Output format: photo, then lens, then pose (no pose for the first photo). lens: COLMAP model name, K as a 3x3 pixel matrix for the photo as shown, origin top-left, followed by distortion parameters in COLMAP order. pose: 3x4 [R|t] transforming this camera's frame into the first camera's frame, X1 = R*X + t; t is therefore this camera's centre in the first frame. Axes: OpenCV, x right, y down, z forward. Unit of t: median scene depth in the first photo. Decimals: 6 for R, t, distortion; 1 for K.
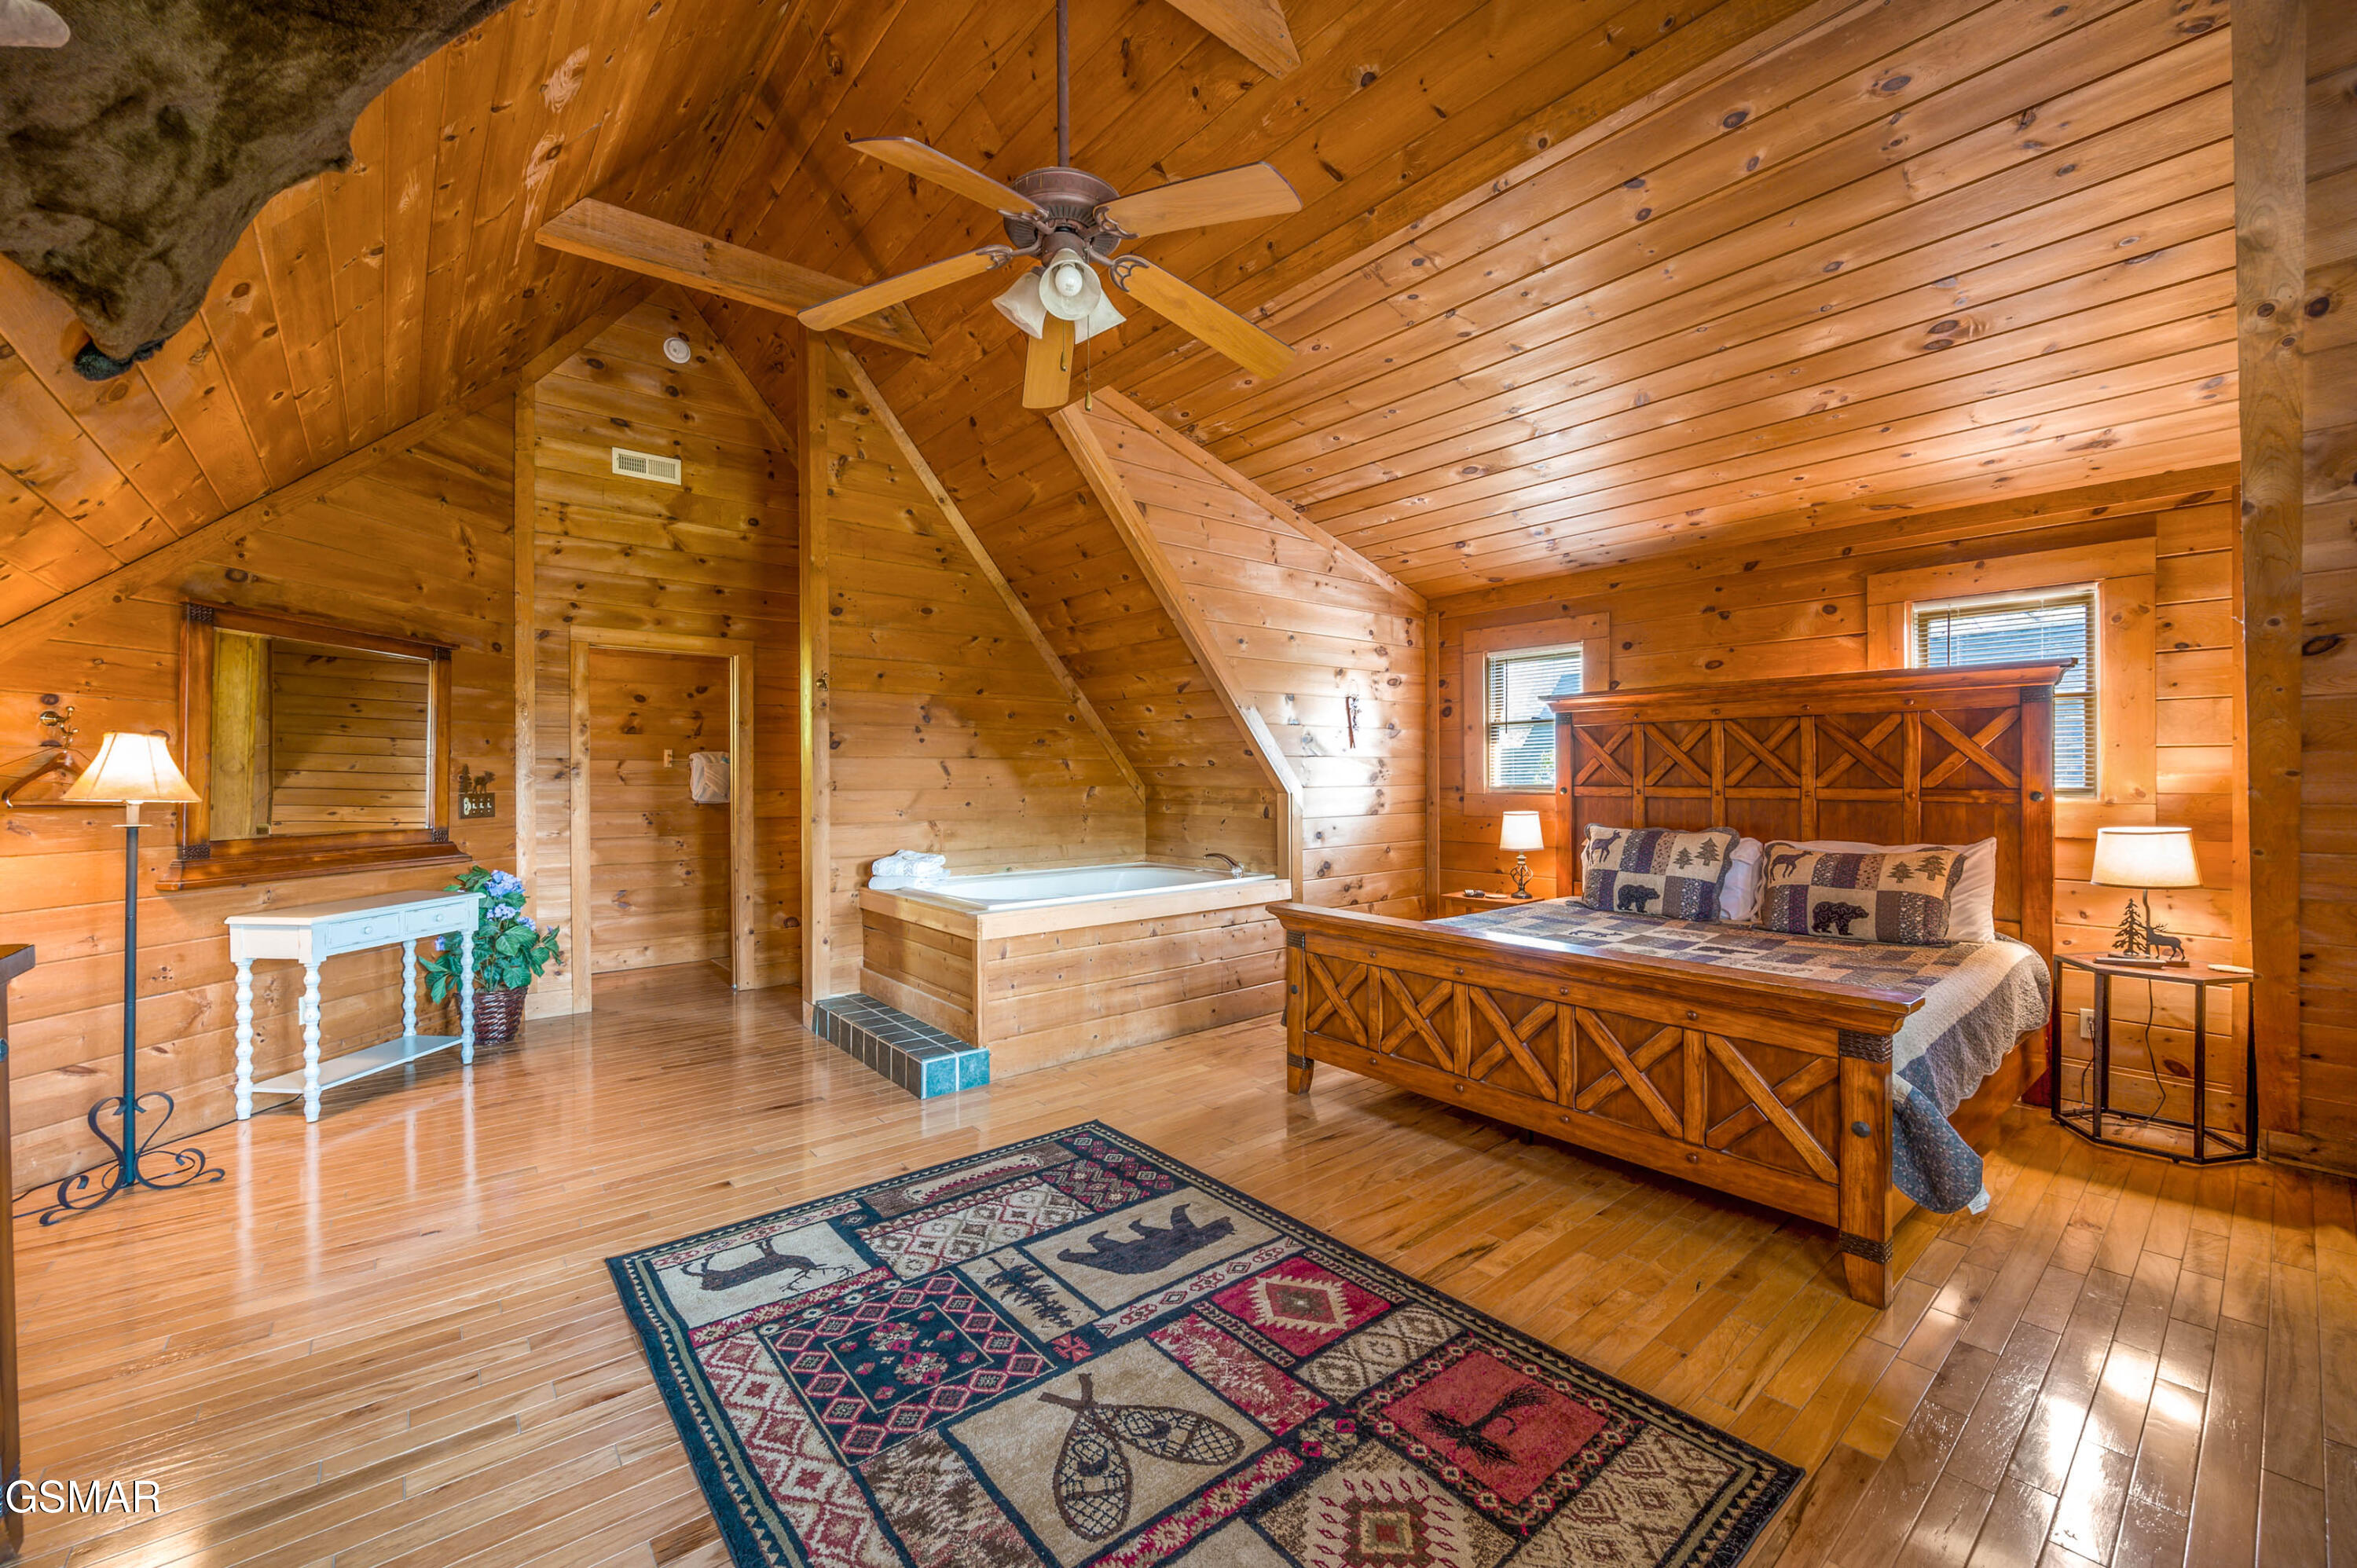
lens RADIAL K [[945.3, 0, 1188.5], [0, 945.3, 791.8], [0, 0, 1]] dist [-0.000042, -0.000396]
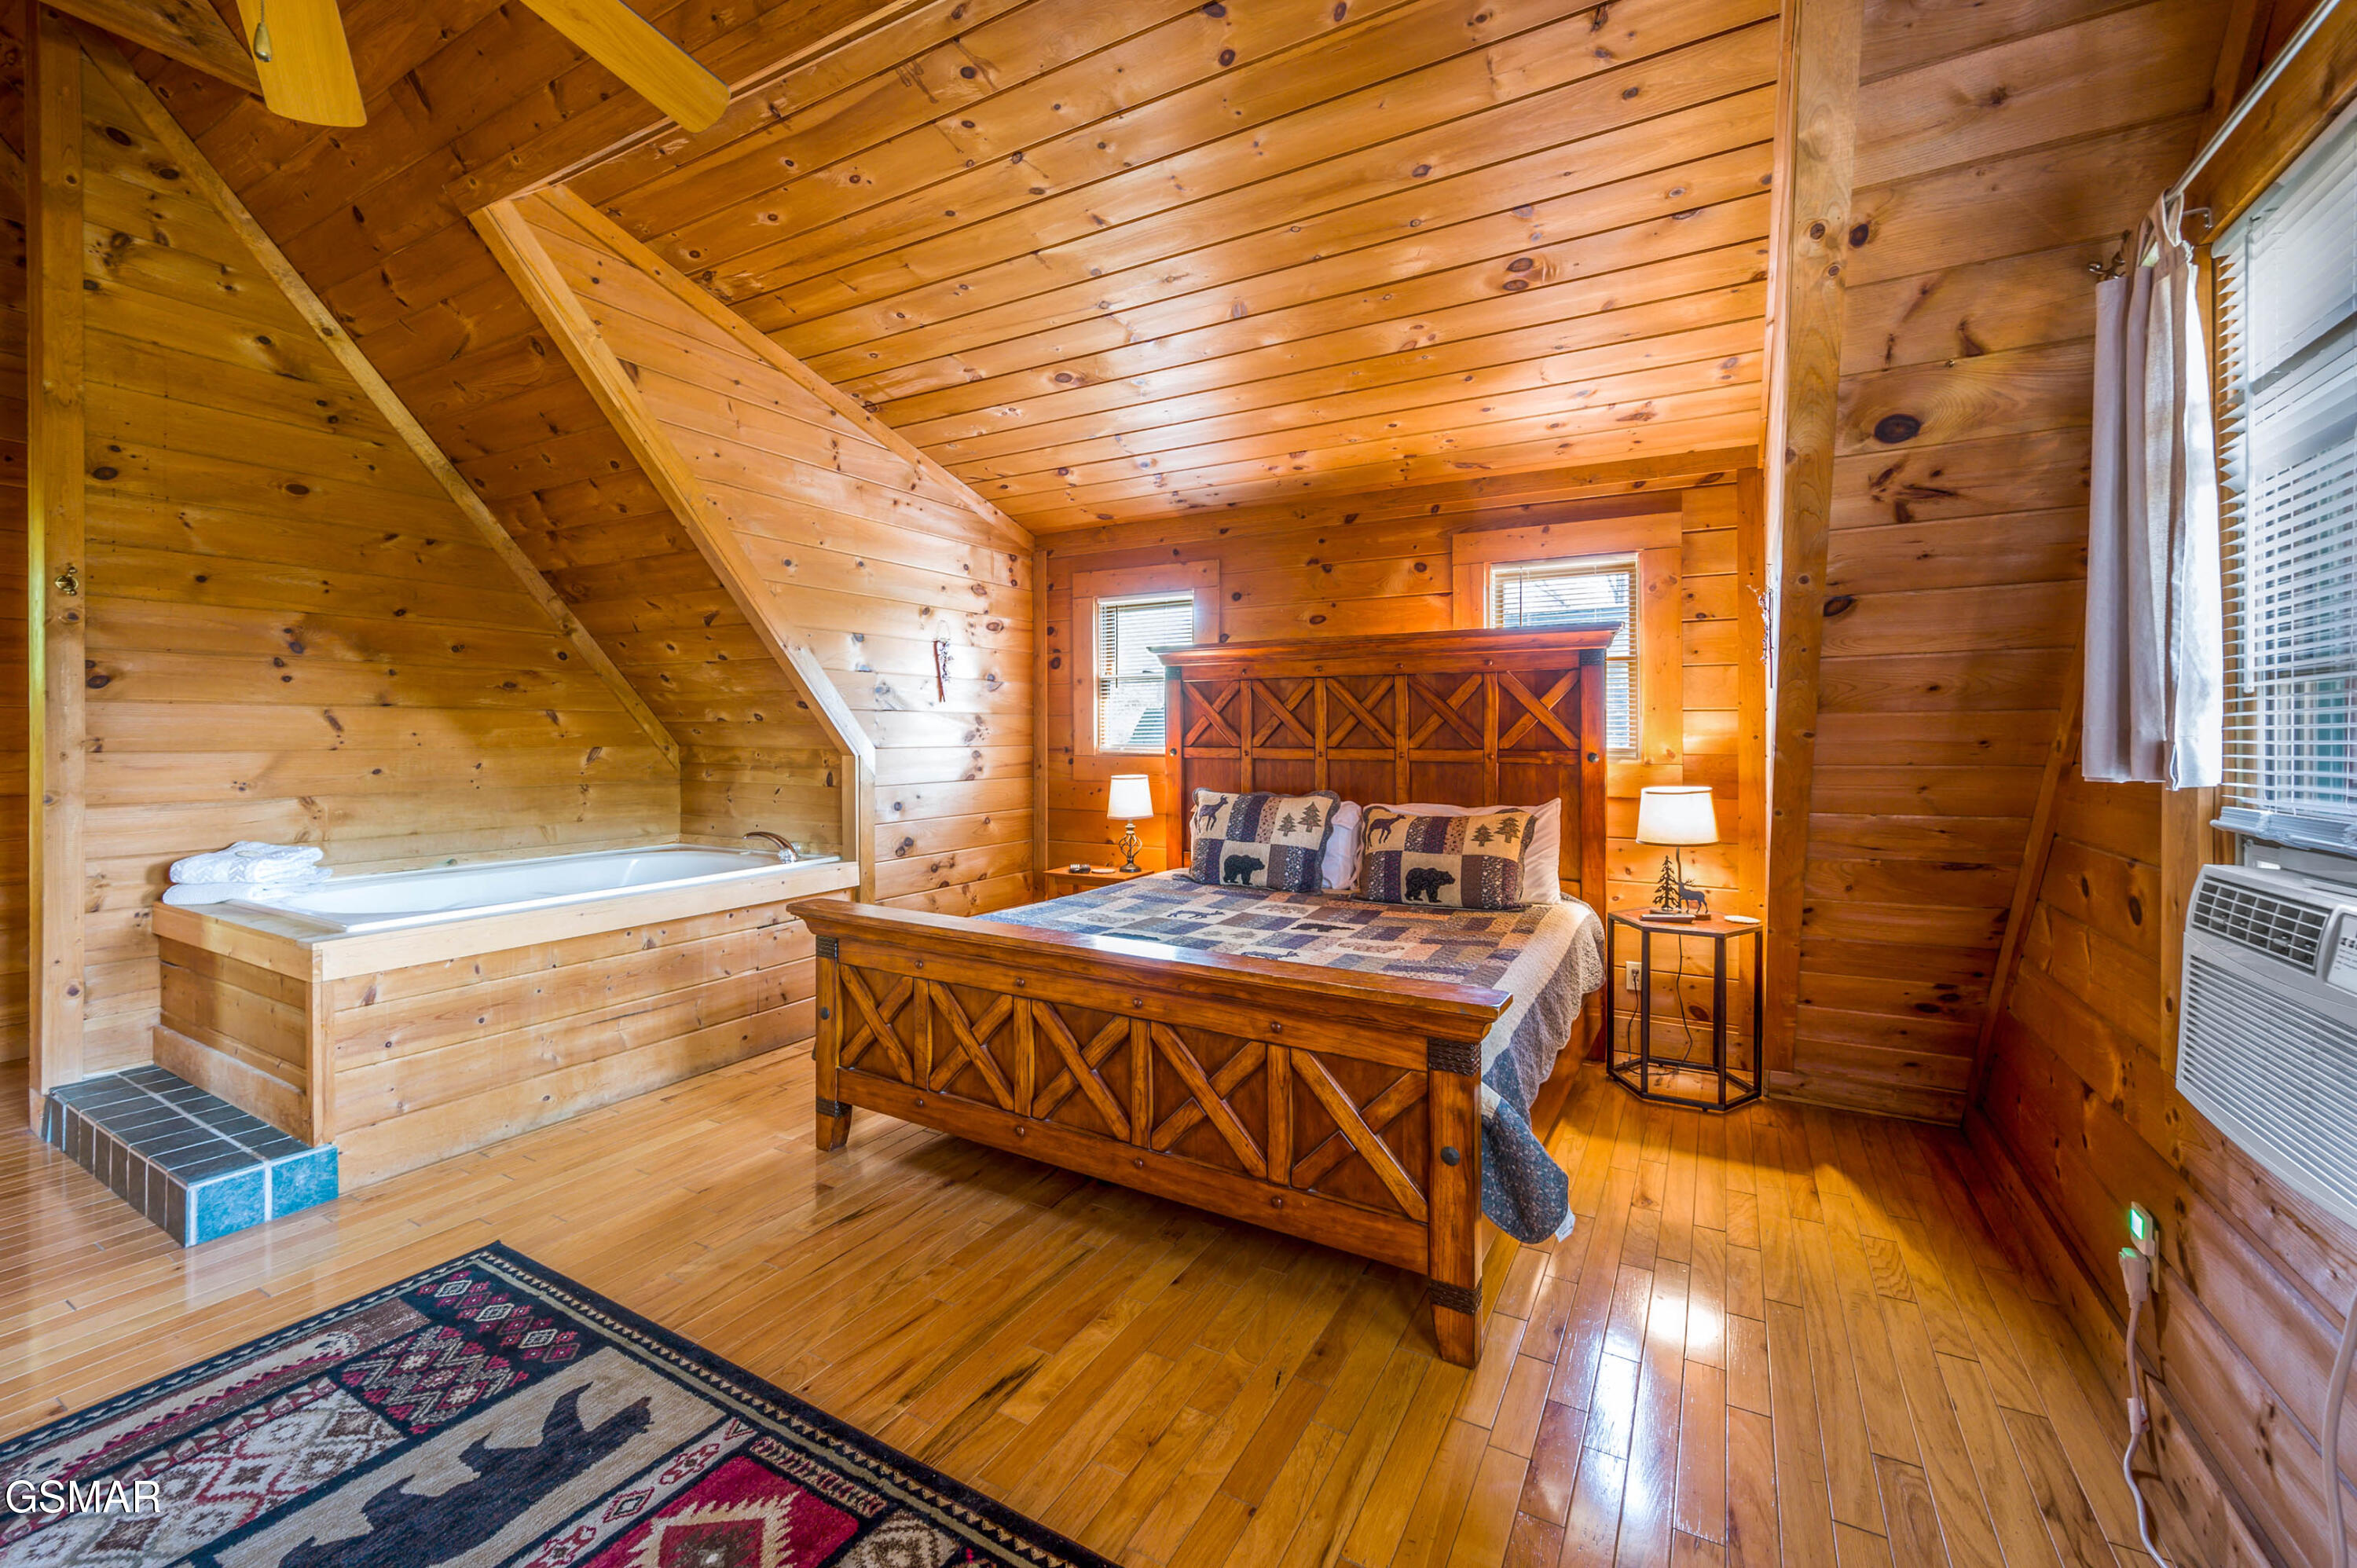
lens RADIAL K [[945.3, 0, 1210.3], [0, 945.3, 749.5], [0, 0, 1]] dist [-0.000042, -0.000396]
pose [[0.930898, -0.000029, 0.365279, 0.156157], [0.001282, 0.999994, -0.003188, -0.001052], [-0.365276, 0.003436, 0.930893, 0.223390]]
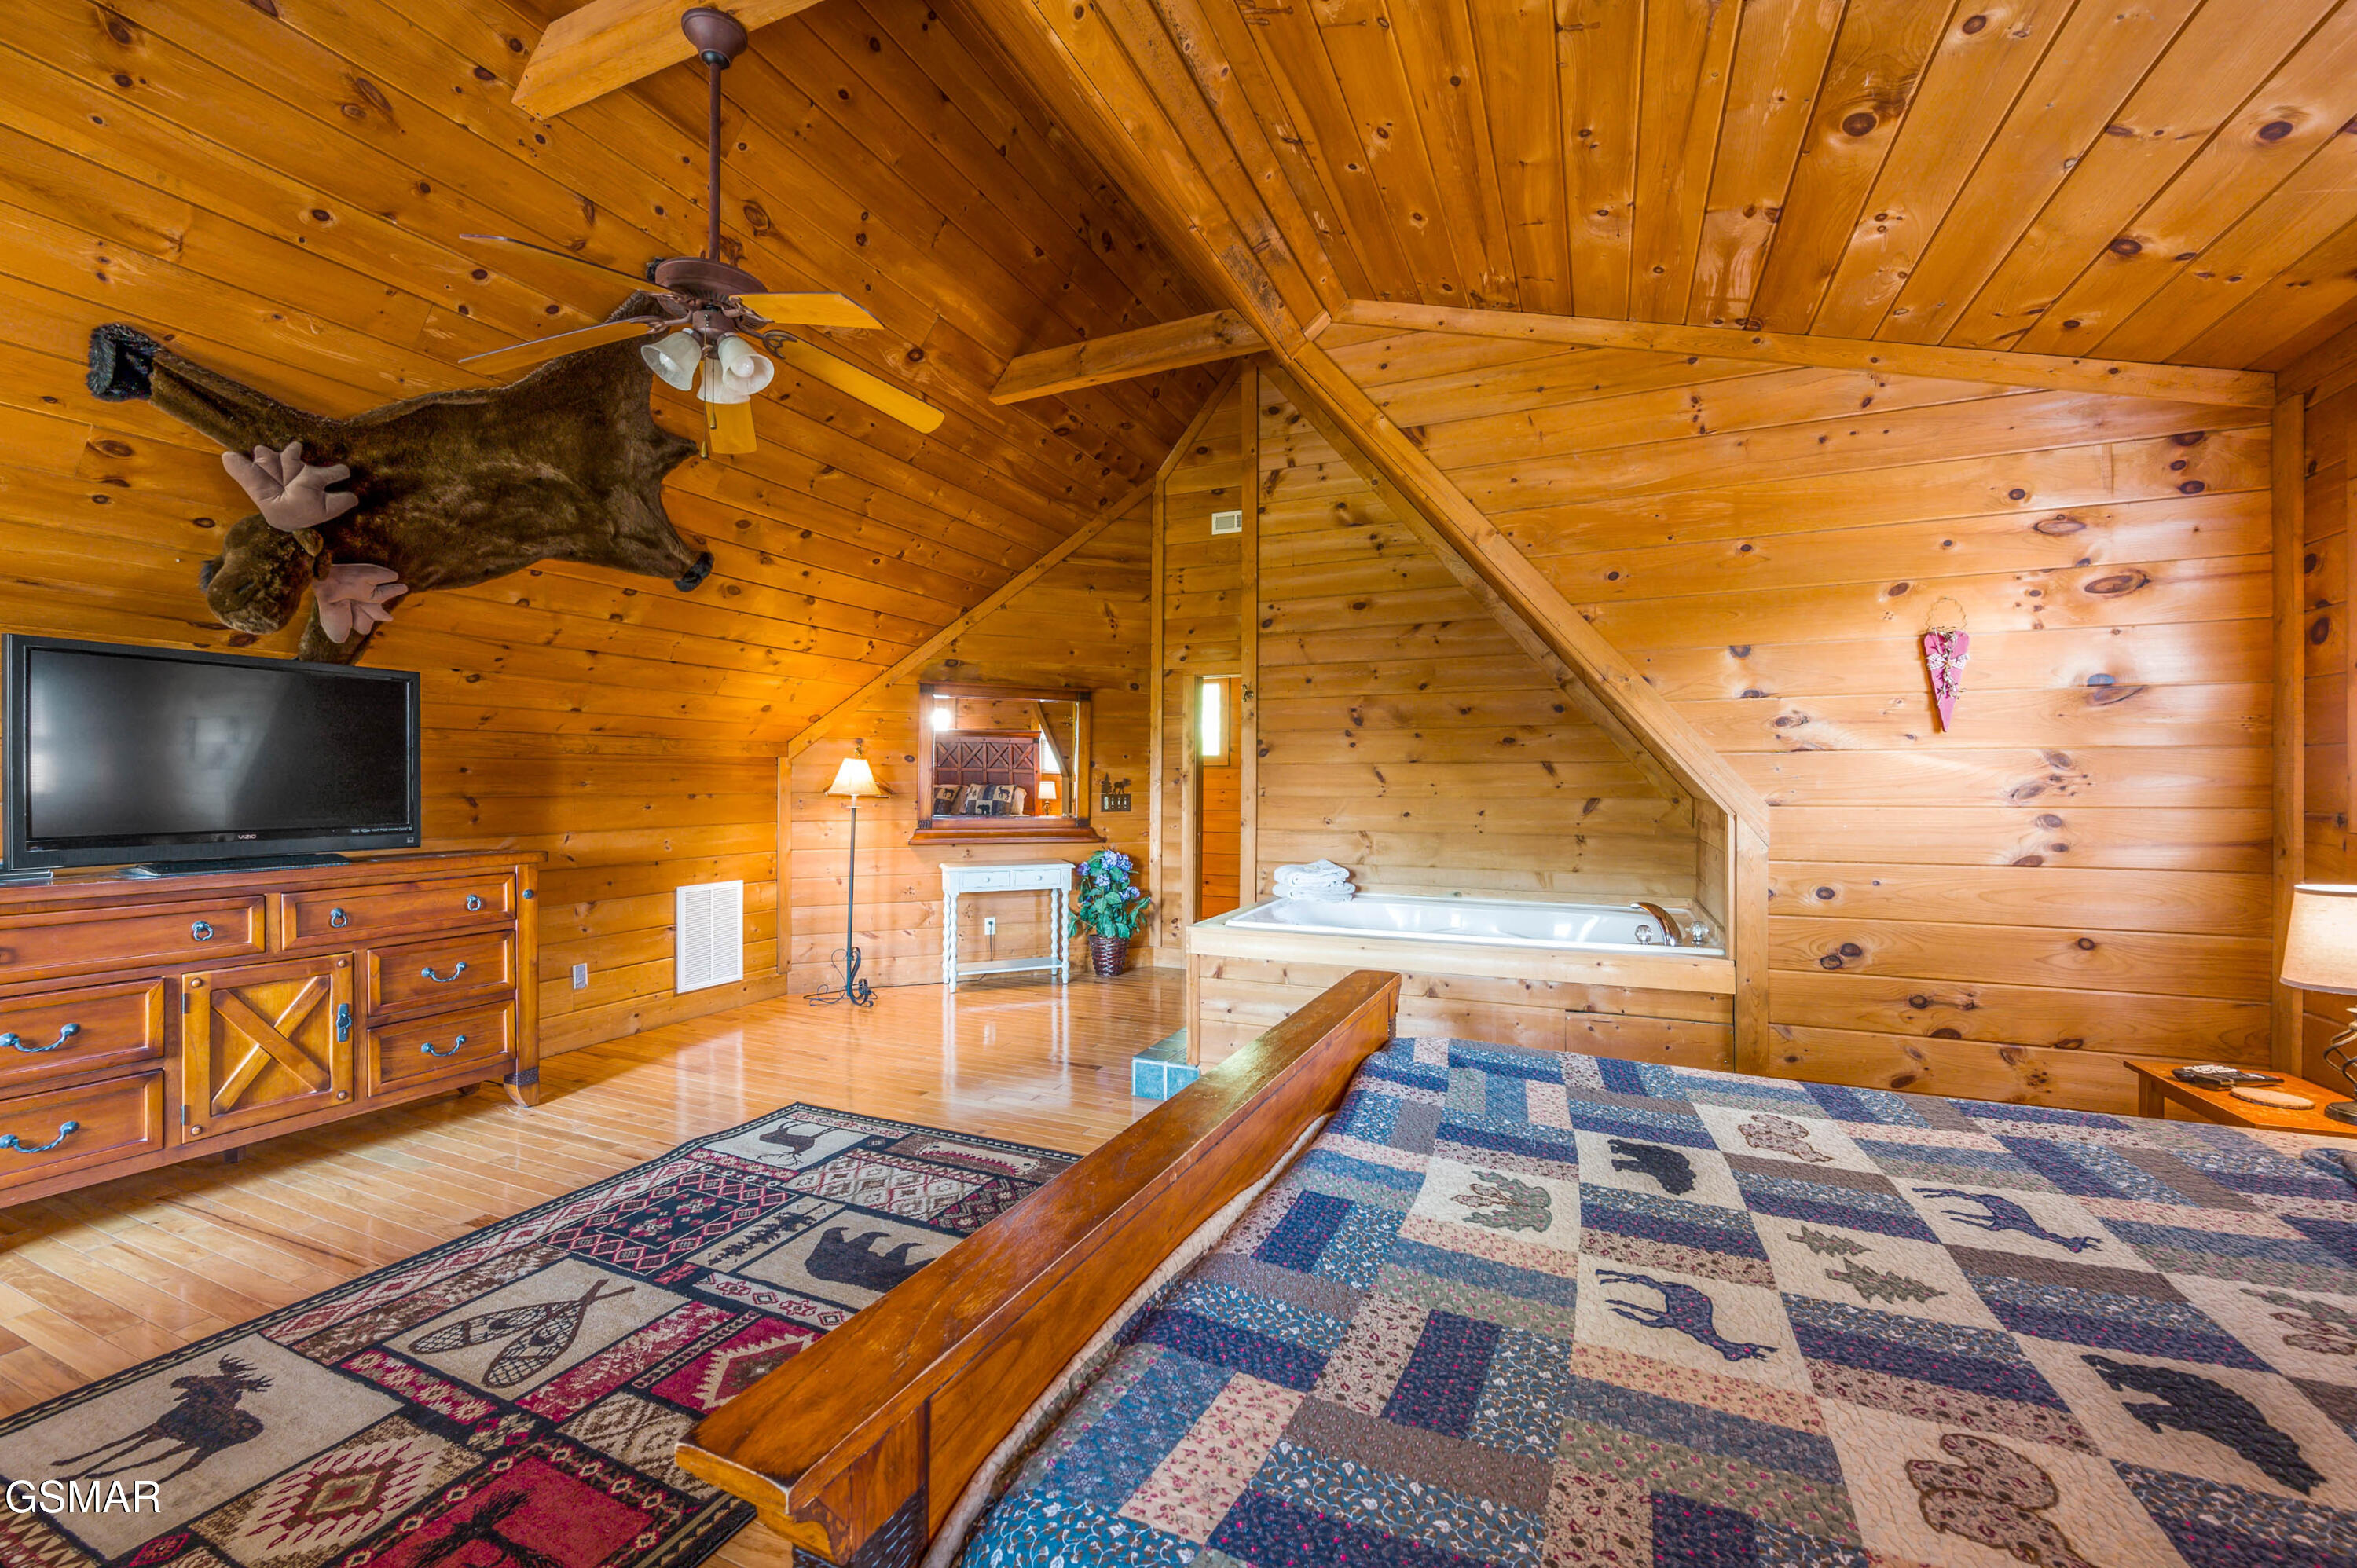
lens RADIAL K [[945.3, 0, 1159.1], [0, 945.3, 796.1], [0, 0, 1]] dist [-0.000042, -0.000396]
pose [[0.431588, 0.017456, -0.901902, 0.854093], [-0.018392, 0.999775, 0.010550, -0.018031], [0.901884, 0.012035, 0.431812, 0.745425]]
